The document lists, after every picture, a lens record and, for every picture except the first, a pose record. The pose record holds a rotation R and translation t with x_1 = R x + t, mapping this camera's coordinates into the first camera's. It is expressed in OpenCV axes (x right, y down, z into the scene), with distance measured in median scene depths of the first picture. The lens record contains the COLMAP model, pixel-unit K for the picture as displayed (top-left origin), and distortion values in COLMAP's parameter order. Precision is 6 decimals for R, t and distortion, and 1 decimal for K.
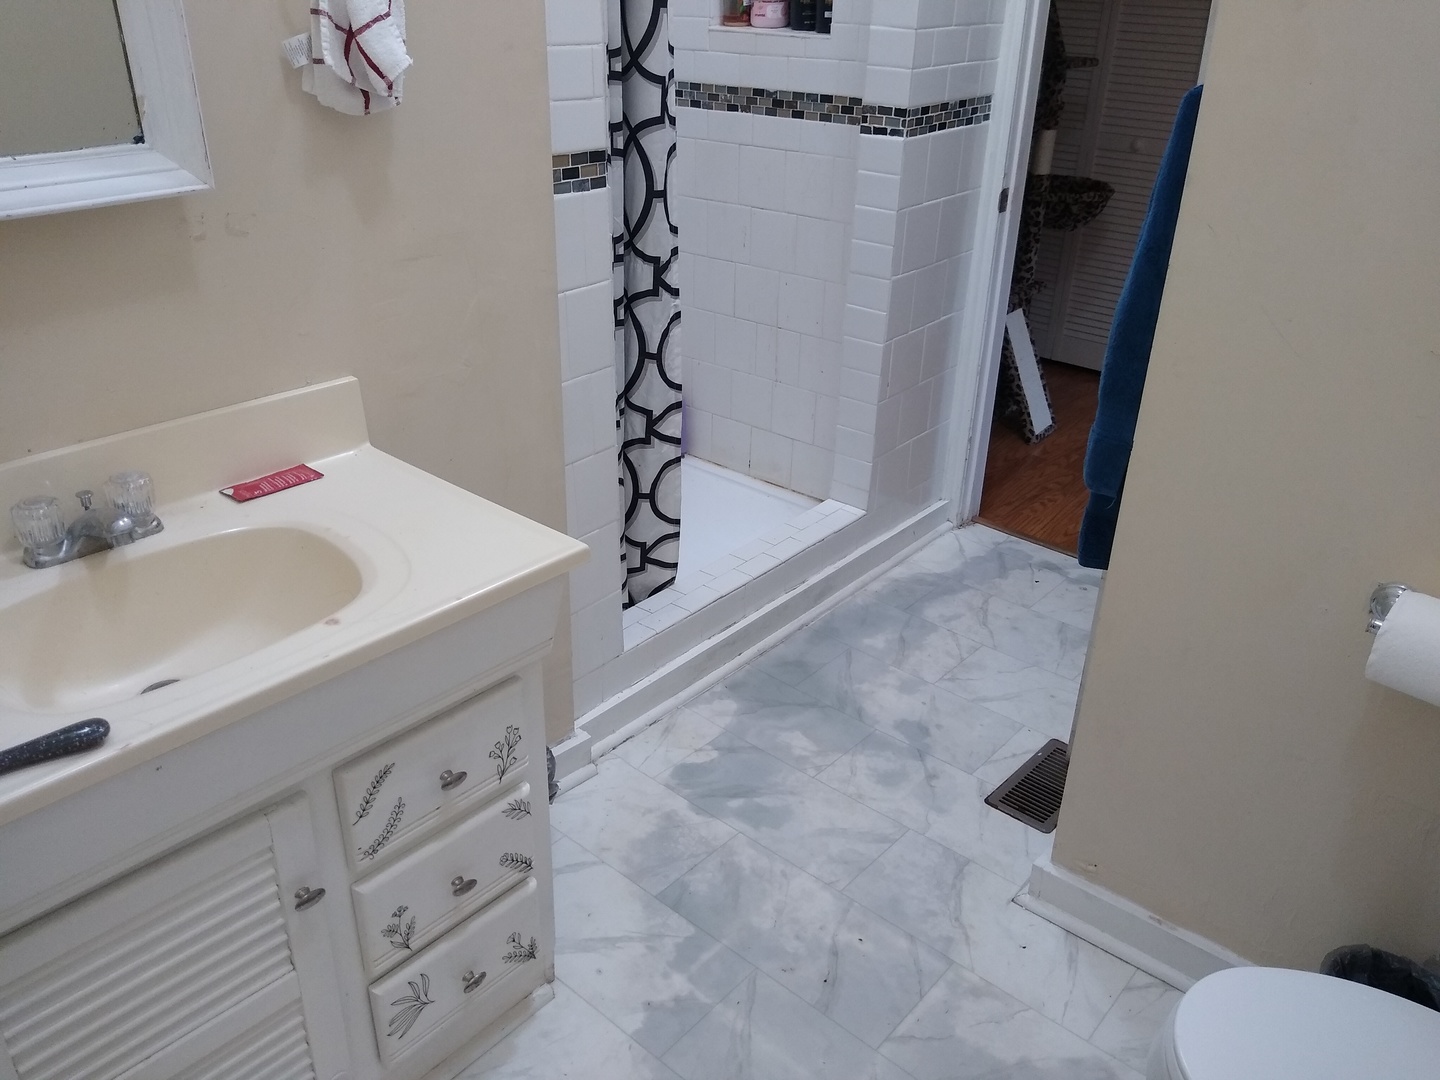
lens RADIAL K [[1133.3, 0, 718.3], [0, 1133.3, 570.2], [0, 0, 1]] dist [0.031834, -0.094114]
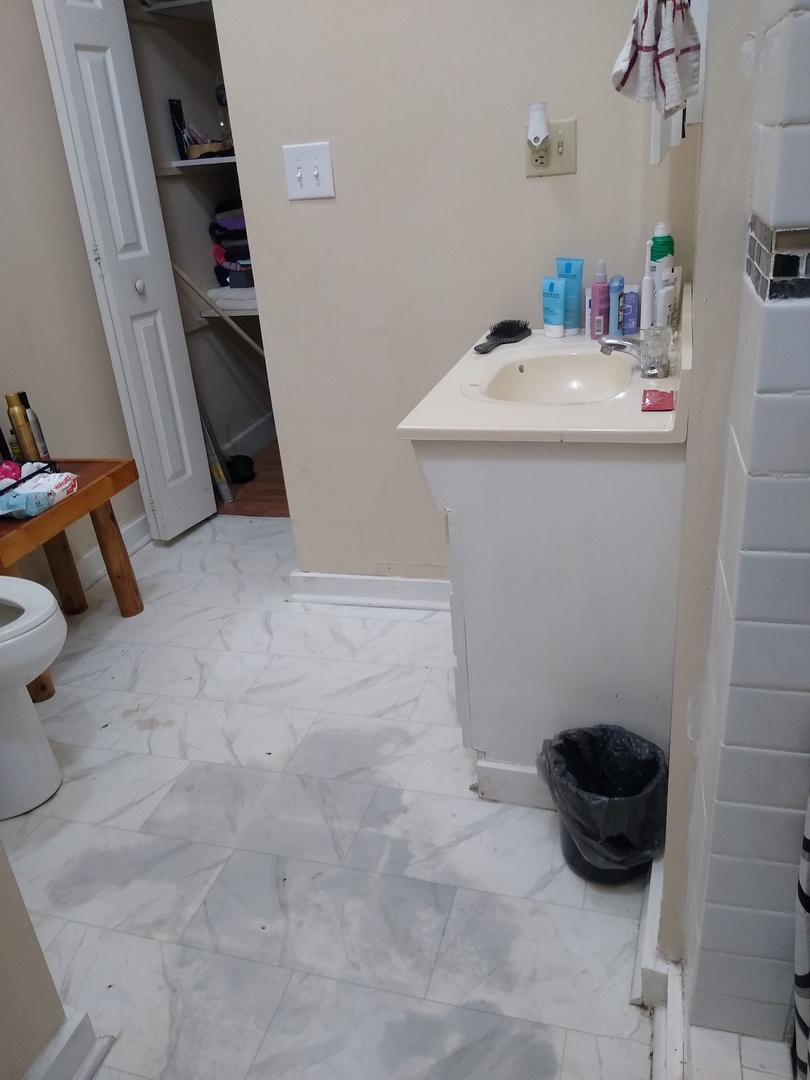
lens RADIAL K [[850.0, 0, 405.0], [0, 850.0, 540.0], [0, 0, 1]] dist [0.031834, -0.094114]
pose [[-0.911279, 0.217715, -0.349528, 0.203068], [-0.131061, 0.651324, 0.747396, -0.532075], [0.390375, 0.726896, -0.565004, 1.227093]]
